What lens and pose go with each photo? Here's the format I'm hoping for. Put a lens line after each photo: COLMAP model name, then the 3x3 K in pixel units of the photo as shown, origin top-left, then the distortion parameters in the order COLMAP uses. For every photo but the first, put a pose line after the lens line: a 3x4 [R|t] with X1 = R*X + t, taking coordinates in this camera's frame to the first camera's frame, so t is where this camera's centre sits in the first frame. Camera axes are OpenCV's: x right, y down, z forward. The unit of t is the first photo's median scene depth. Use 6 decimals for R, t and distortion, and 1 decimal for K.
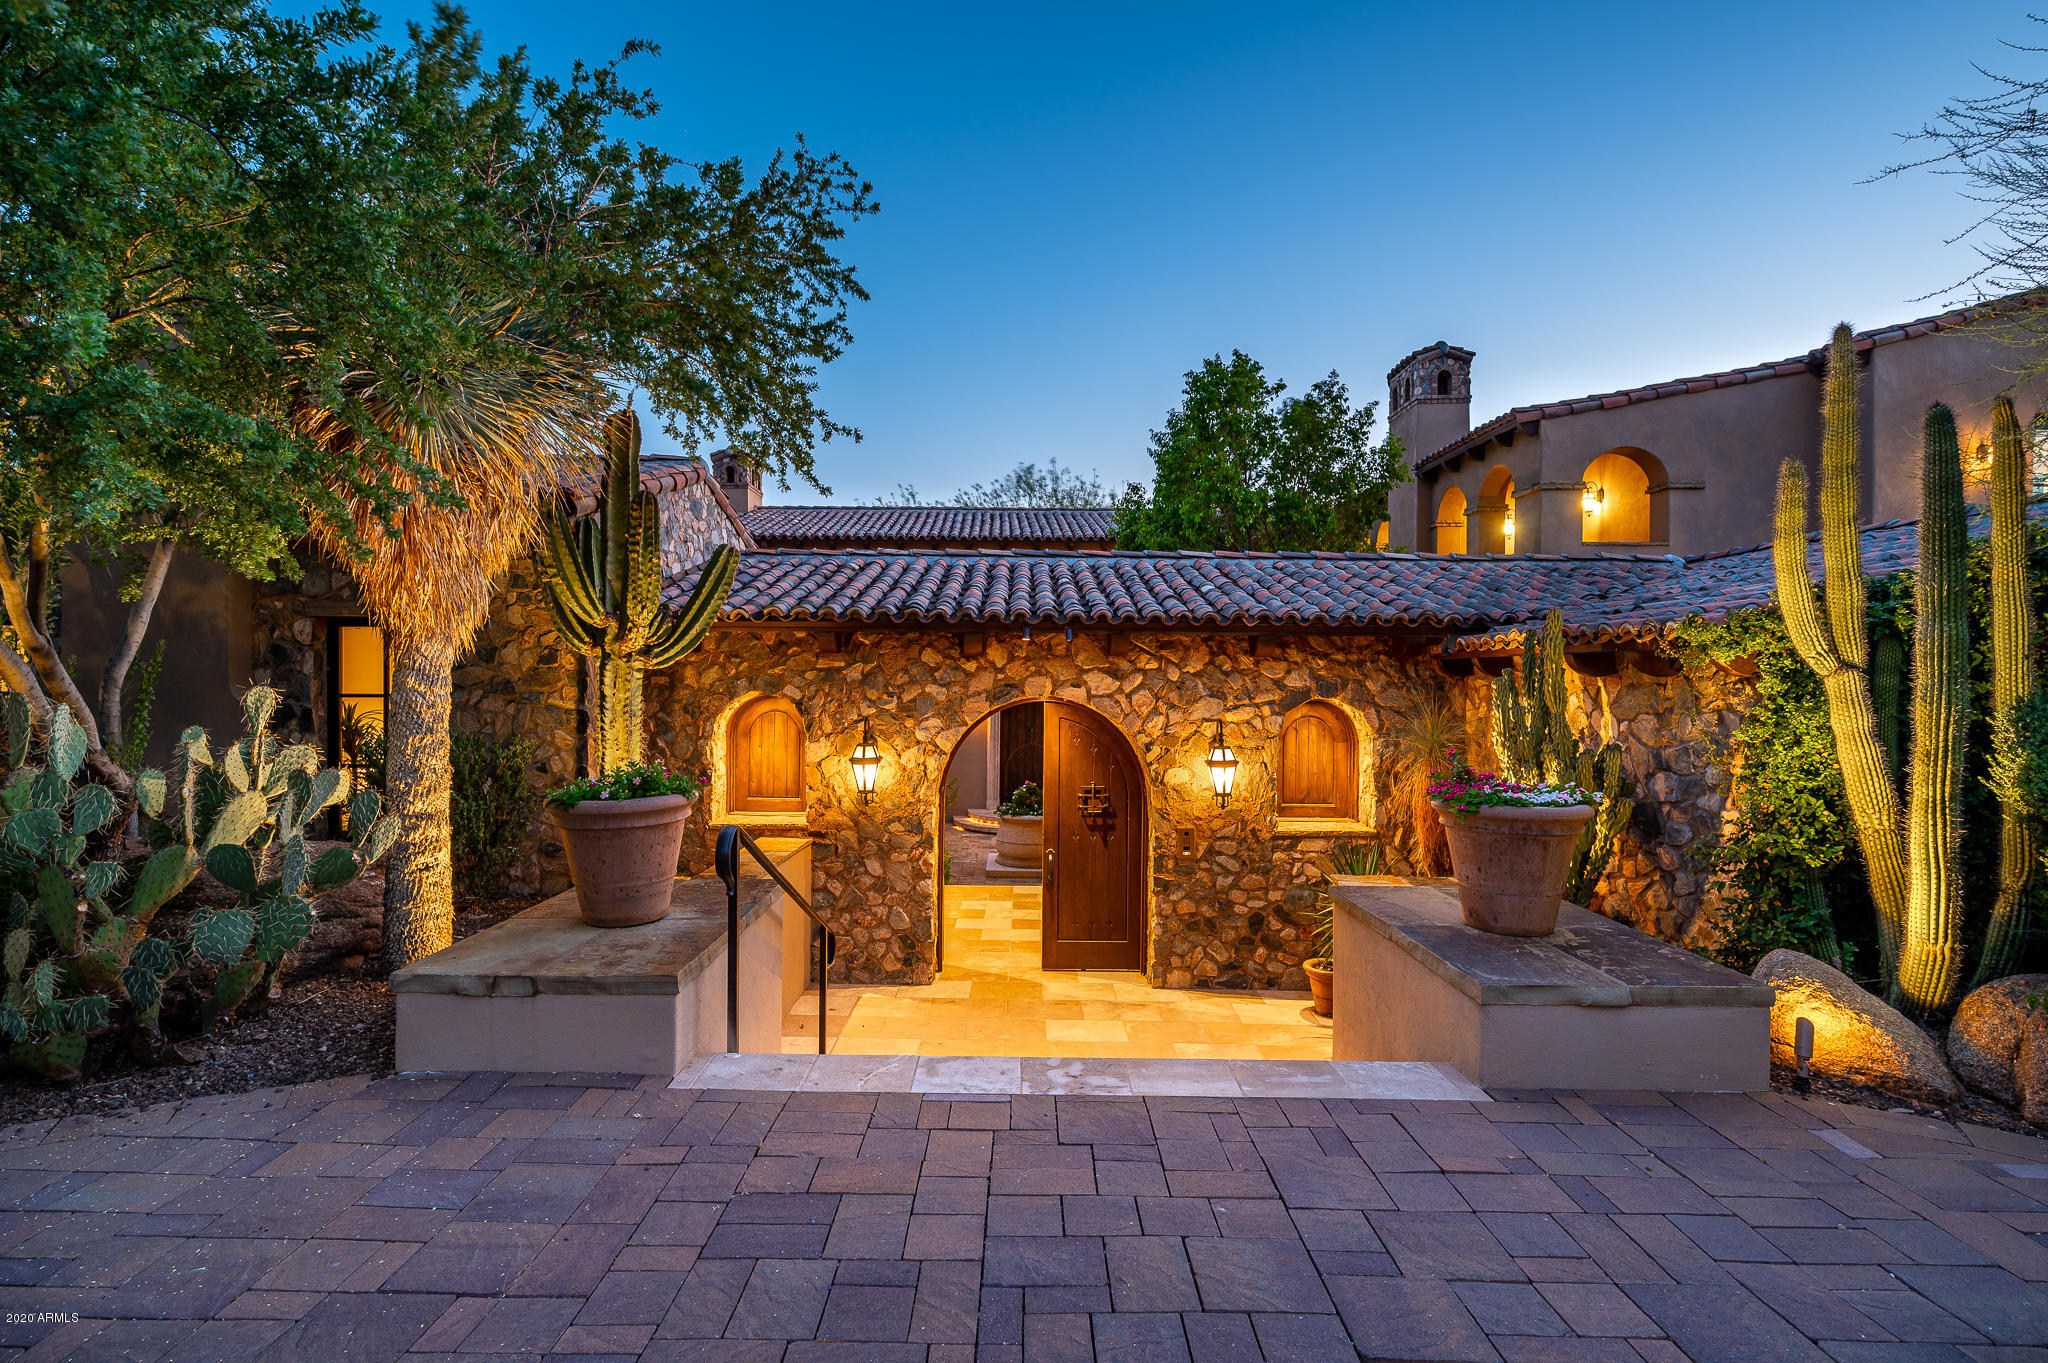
lens RADIAL K [[976.2, 0, 1012.7], [0, 976.2, 683.1], [0, 0, 1]] dist [-0.003063, 0.001260]
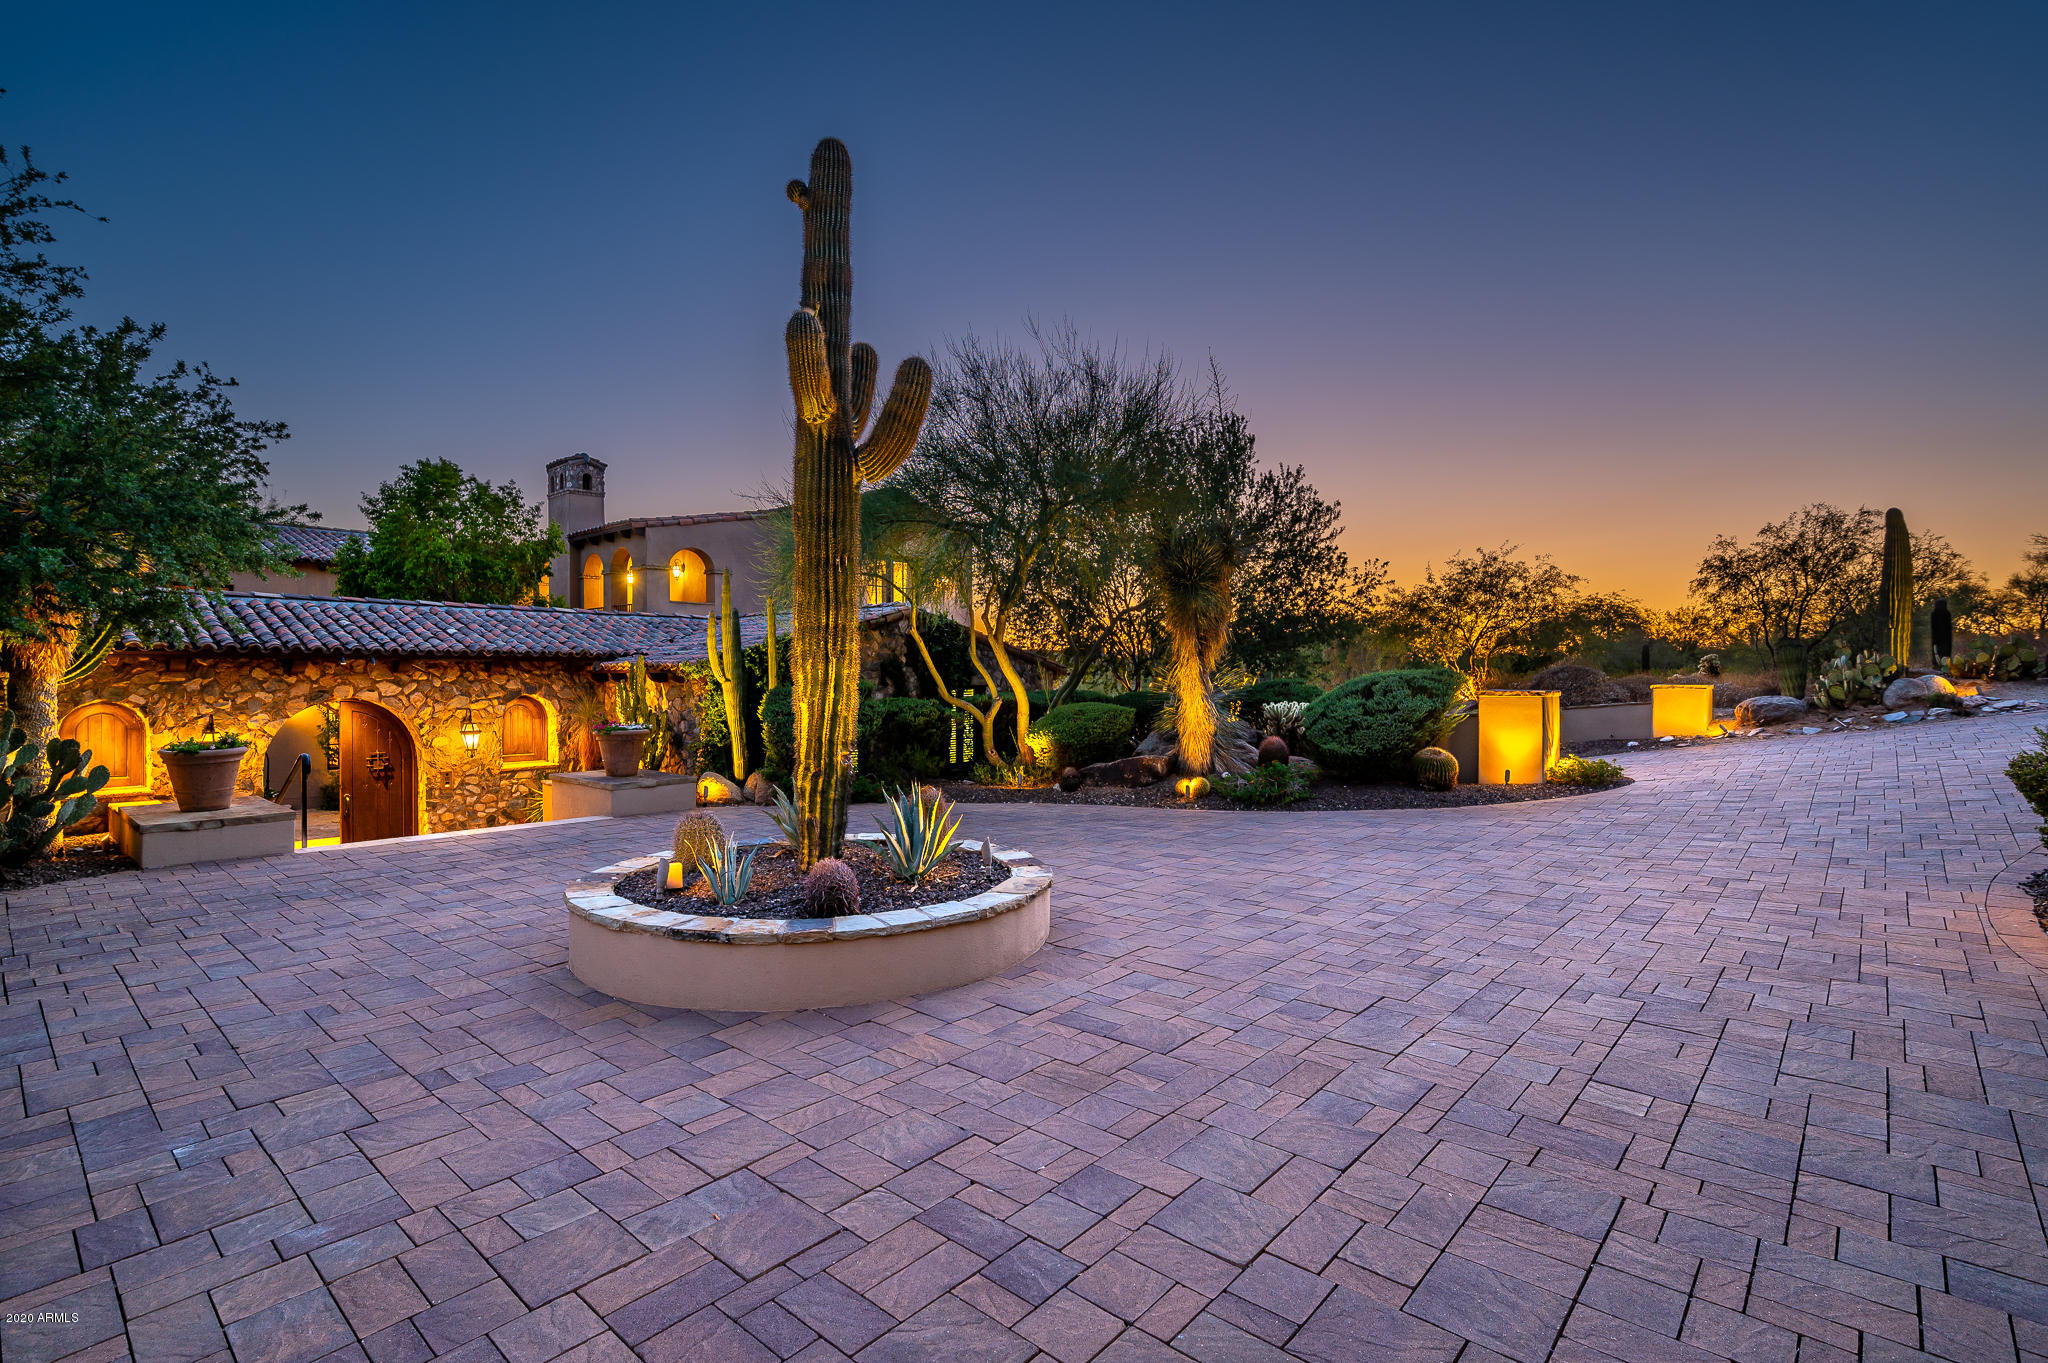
lens RADIAL K [[950.3, 0, 1016.9], [0, 950.3, 679.5], [0, 0, 1]] dist [0.000883, 0.000216]
pose [[0.662595, -0.011949, 0.748882, -0.414747], [0.010132, 0.999924, 0.006990, -0.016555], [-0.748909, 0.002956, 0.662666, -0.881786]]
